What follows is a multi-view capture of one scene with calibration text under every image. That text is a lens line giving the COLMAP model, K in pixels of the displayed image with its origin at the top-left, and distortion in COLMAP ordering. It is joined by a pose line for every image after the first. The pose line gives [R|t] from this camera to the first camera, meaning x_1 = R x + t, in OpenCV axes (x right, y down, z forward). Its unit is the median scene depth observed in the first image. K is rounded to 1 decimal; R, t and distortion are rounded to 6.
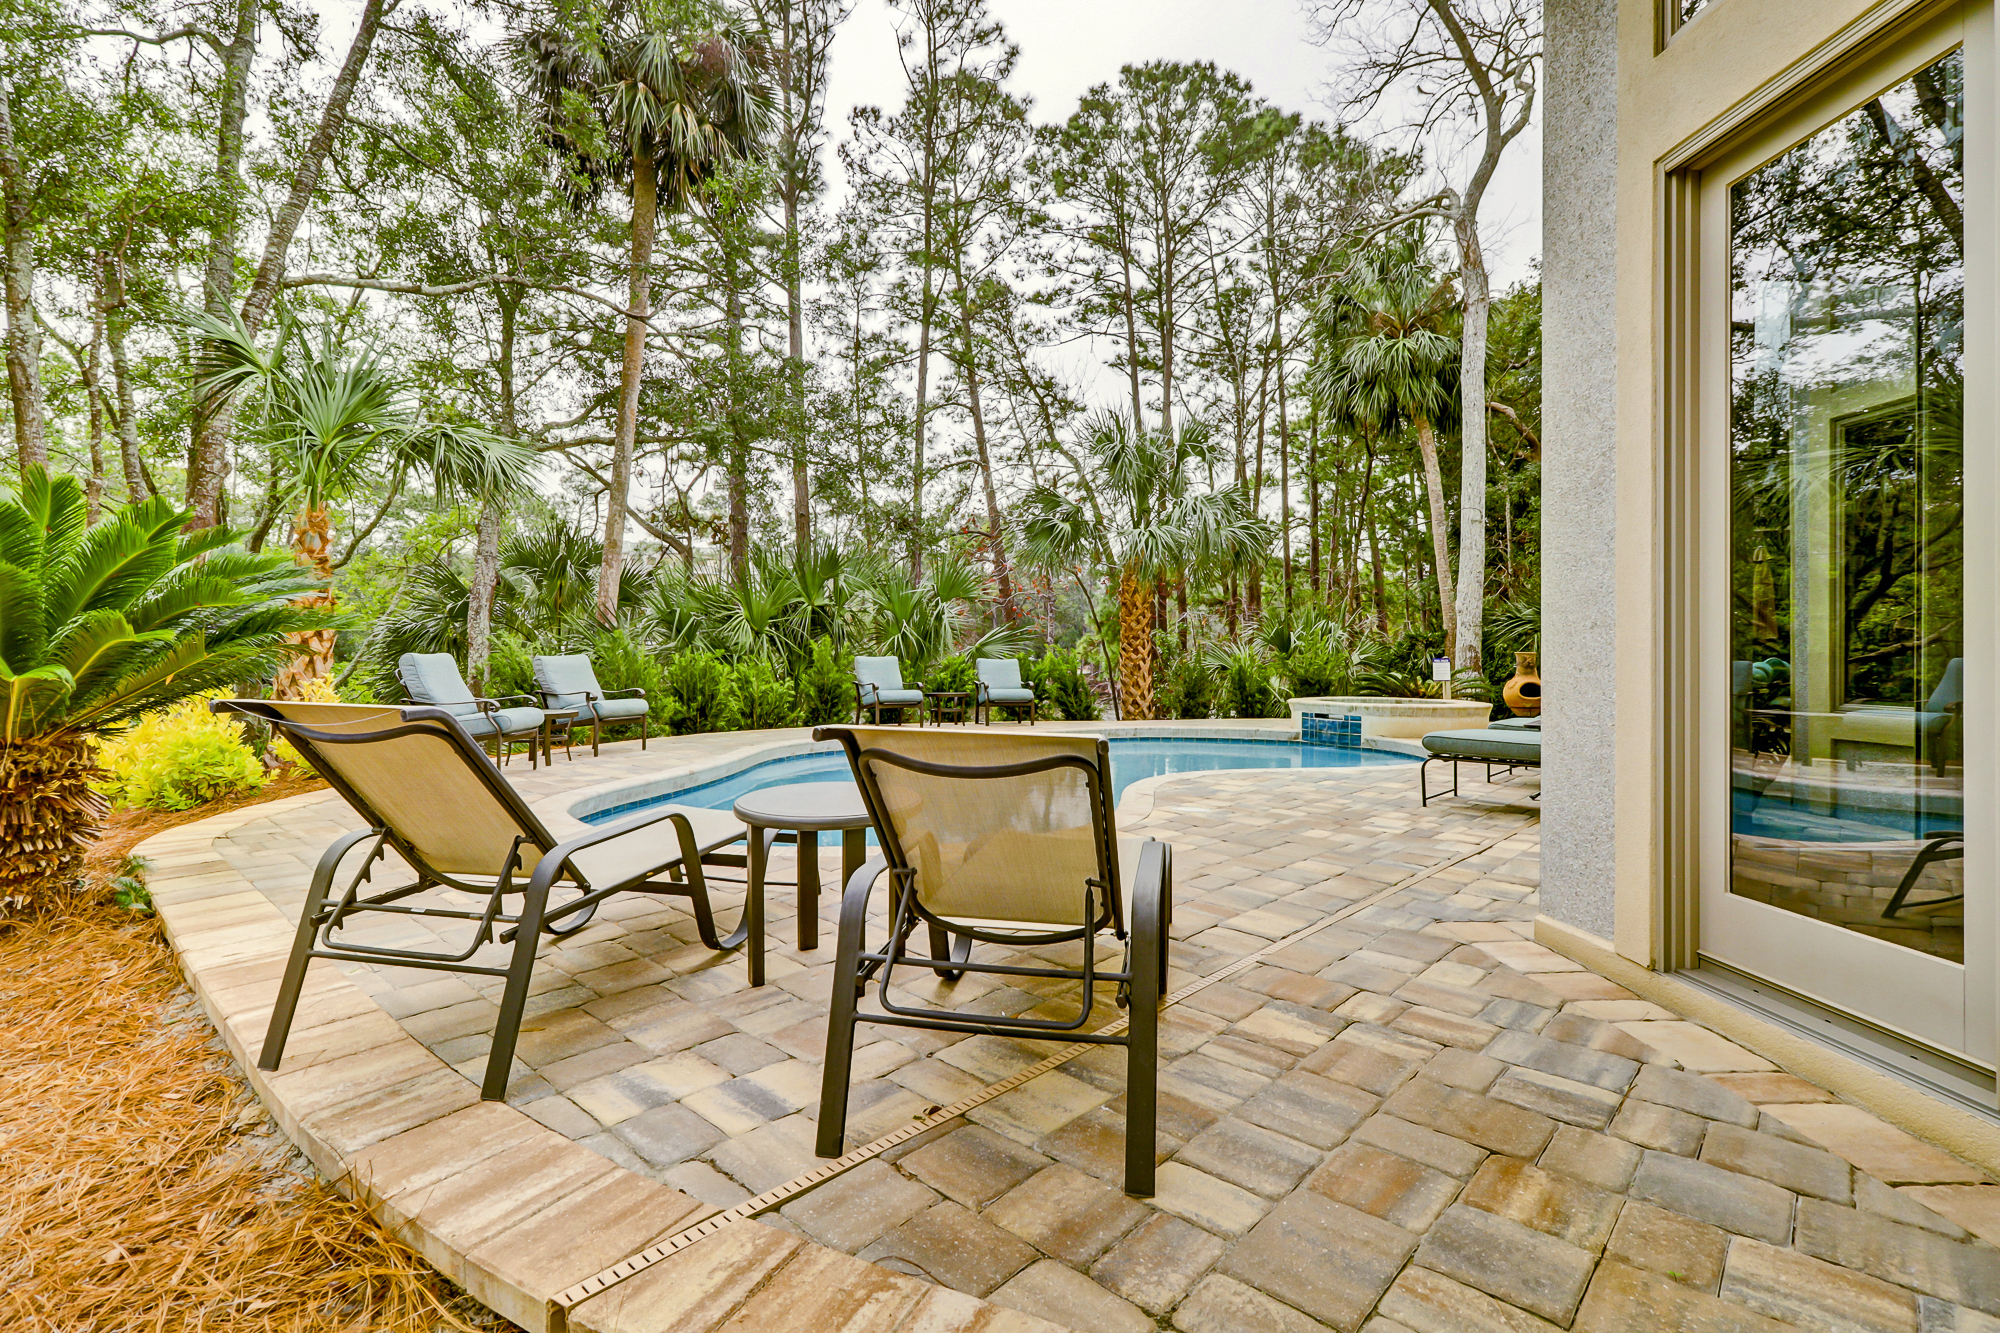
lens RADIAL K [[922.5, 0, 1010.1], [0, 922.5, 654.2], [0, 0, 1]] dist [0.002322, 0.000025]
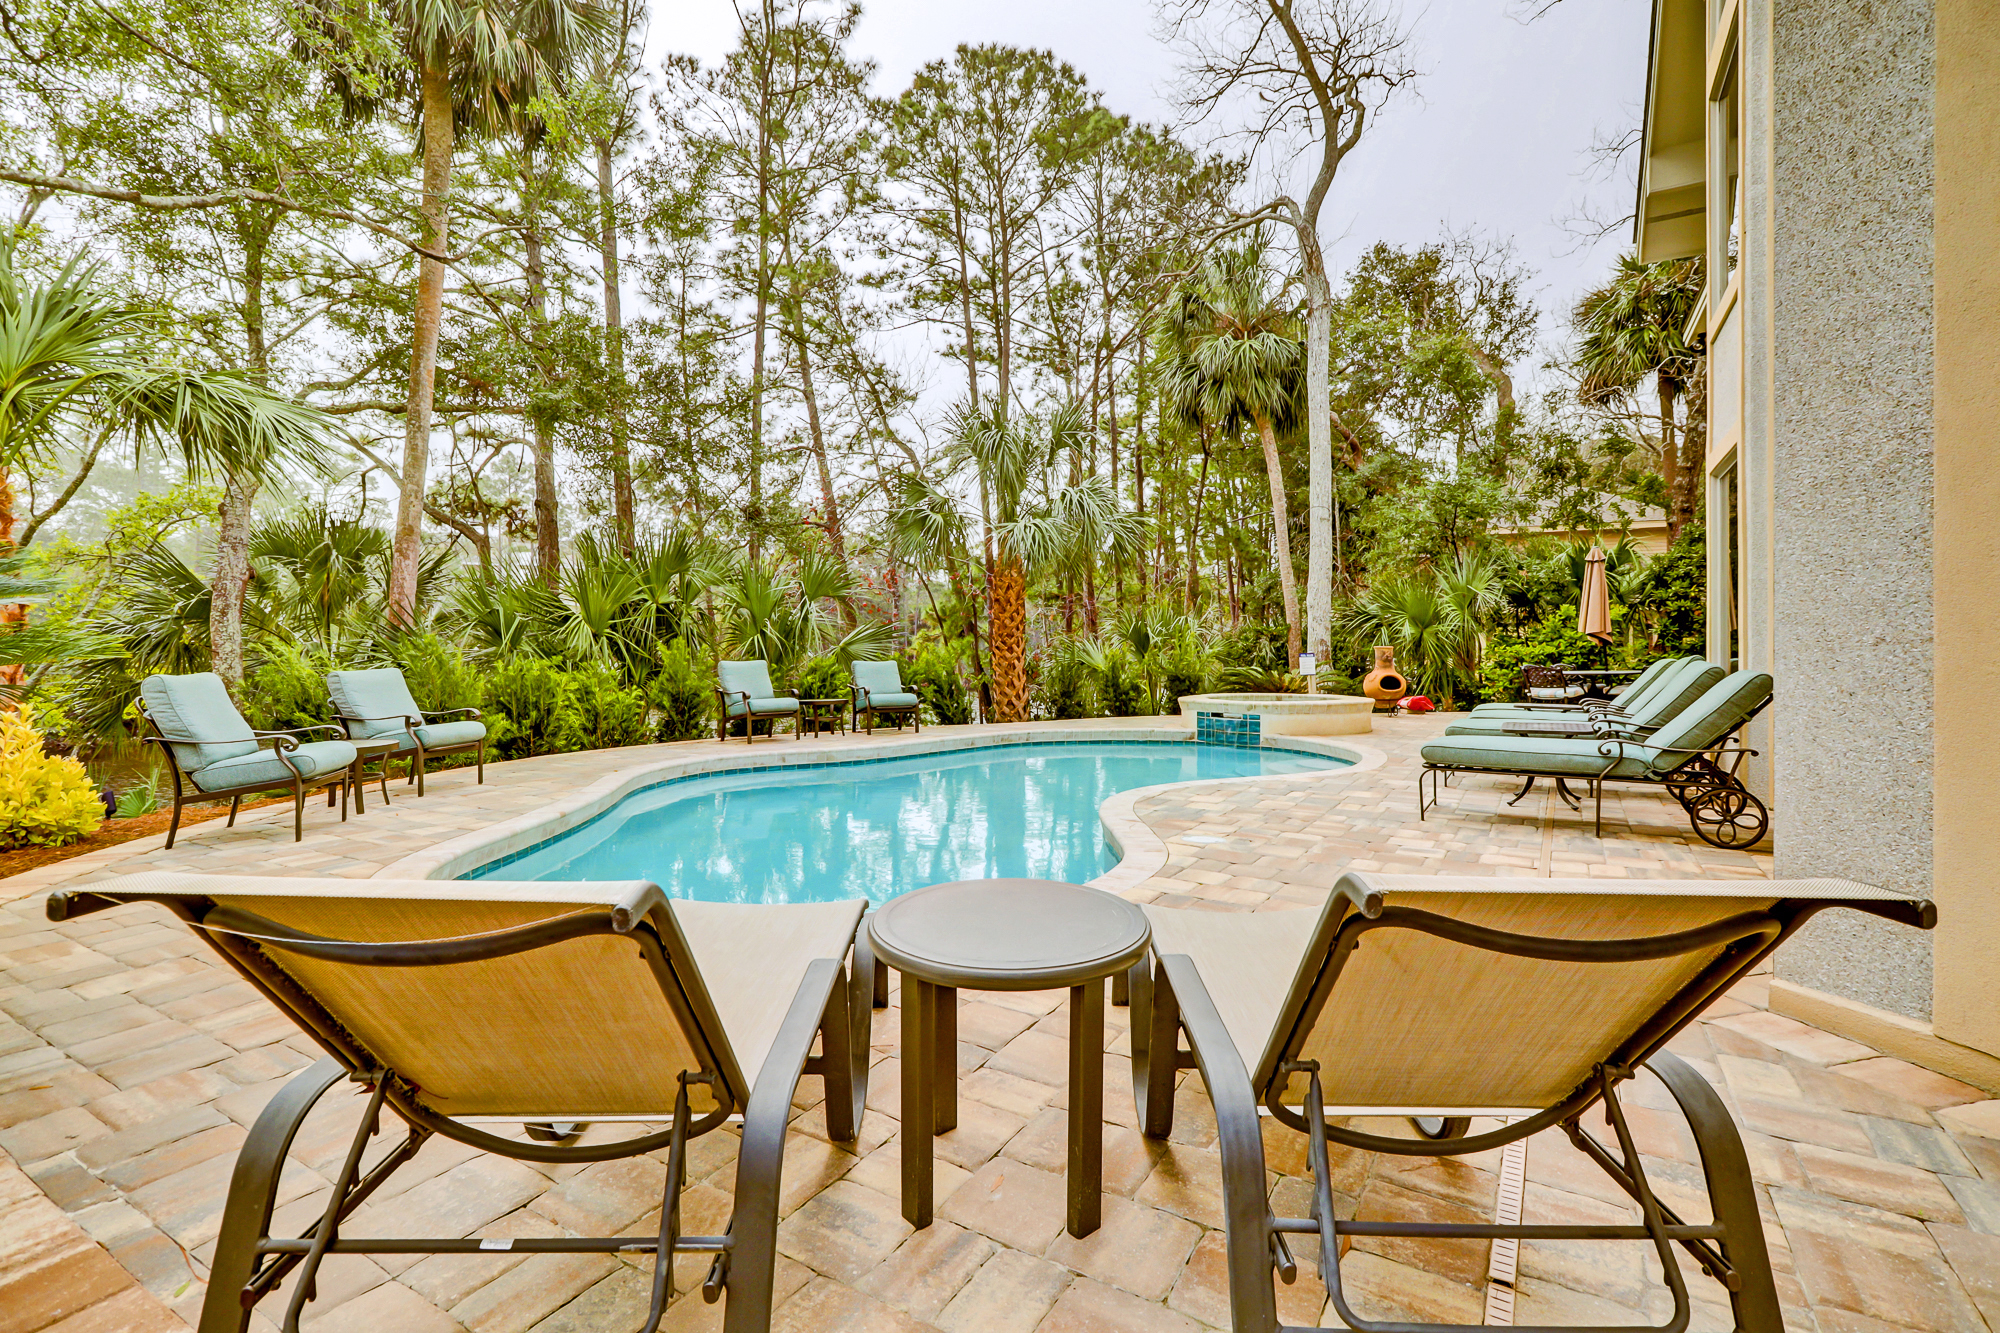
lens RADIAL K [[918.4, 0, 1004.6], [0, 918.4, 658.2], [0, 0, 1]] dist [0.003083, 0.000017]
pose [[0.979854, -0.014550, 0.199185, -0.034907], [0.012163, 0.999839, 0.013205, -0.004117], [-0.199345, -0.010516, 0.979873, 0.037924]]
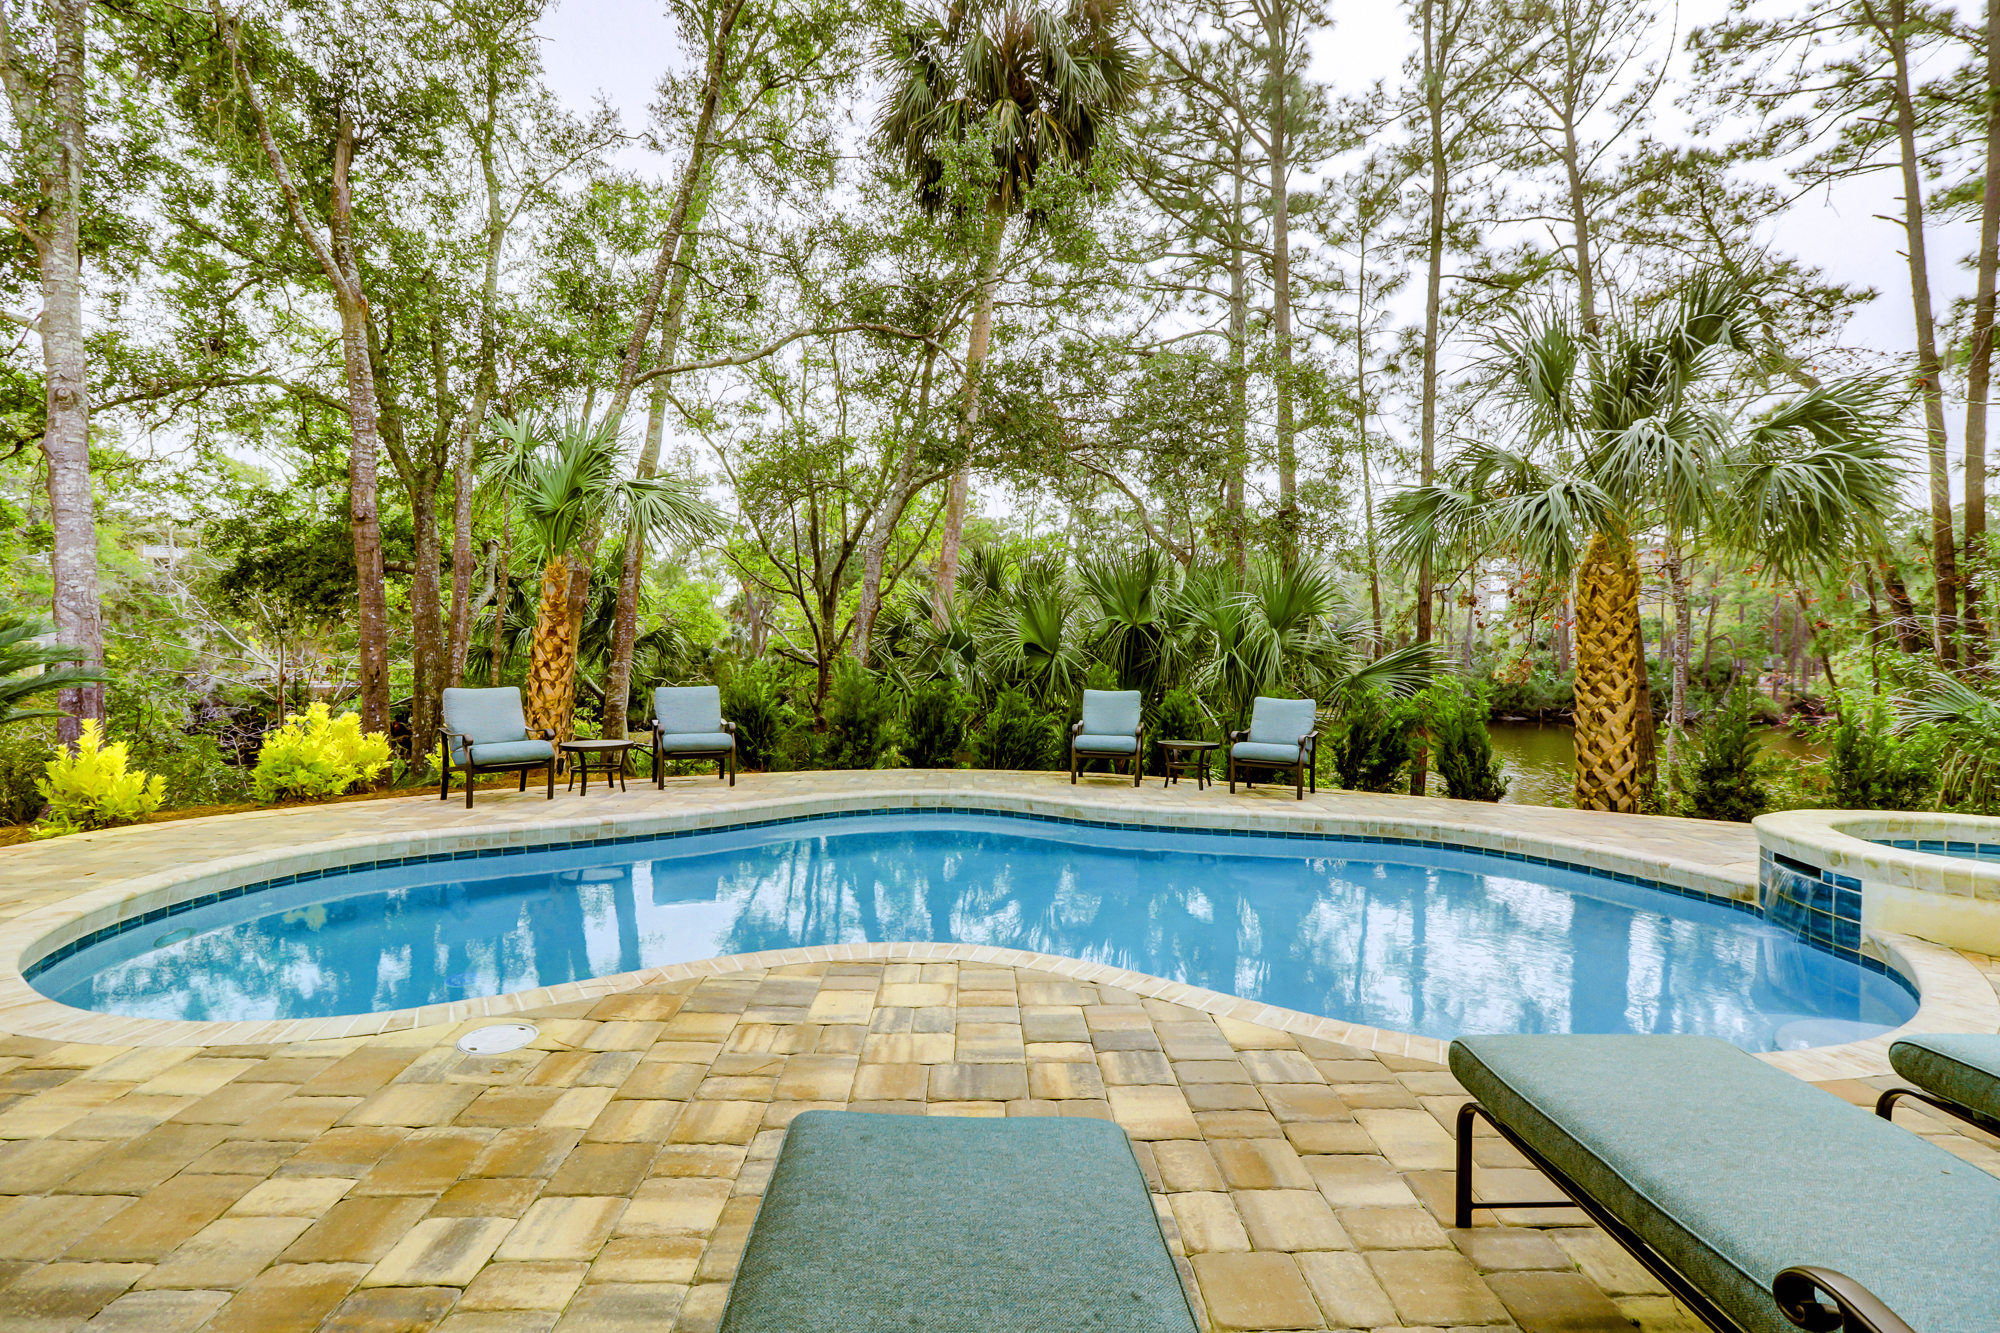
lens RADIAL K [[918.4, 0, 1004.6], [0, 918.4, 658.2], [0, 0, 1]] dist [0.003083, 0.000017]
pose [[0.703405, 0.011949, -0.710689, 0.169646], [-0.010682, 0.999923, 0.006238, -0.014129], [0.710709, 0.003204, 0.703479, 0.176307]]
